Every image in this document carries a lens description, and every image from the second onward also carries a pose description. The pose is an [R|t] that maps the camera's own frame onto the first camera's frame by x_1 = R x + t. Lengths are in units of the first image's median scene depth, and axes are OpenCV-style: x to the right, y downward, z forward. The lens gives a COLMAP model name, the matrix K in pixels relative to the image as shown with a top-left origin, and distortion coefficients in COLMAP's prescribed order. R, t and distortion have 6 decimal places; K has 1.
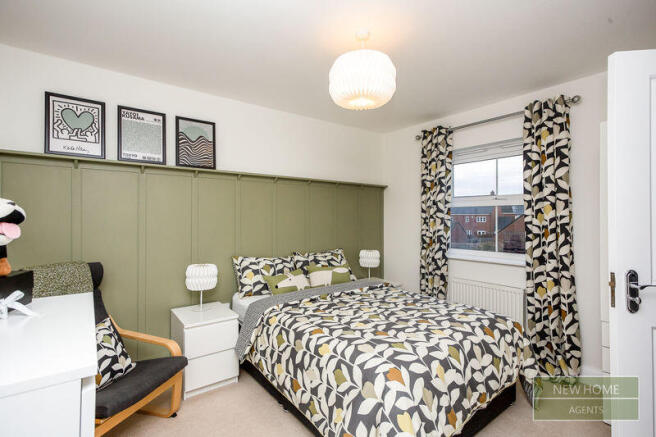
lens RADIAL K [[324.2, 0, 328.5], [0, 324.2, 220.7], [0, 0, 1]] dist [0.002510, 0.001730]
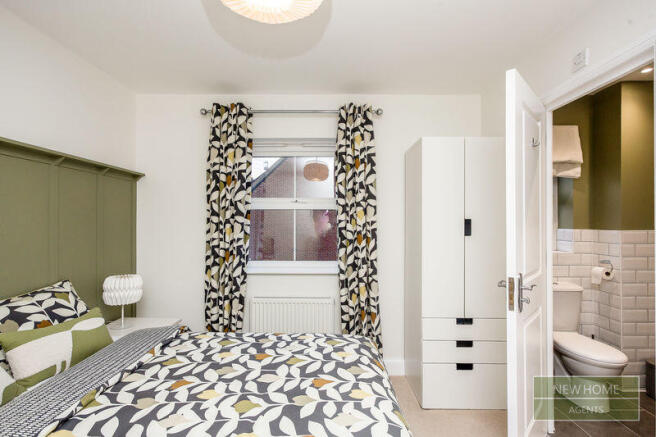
lens RADIAL K [[324.2, 0, 328.5], [0, 324.2, 220.7], [0, 0, 1]] dist [0.002510, 0.001730]
pose [[0.610046, 0.003736, 0.792357, -0.157331], [0.004246, 0.999959, -0.007984, -0.007897], [-0.792354, 0.008236, 0.610005, 0.423116]]
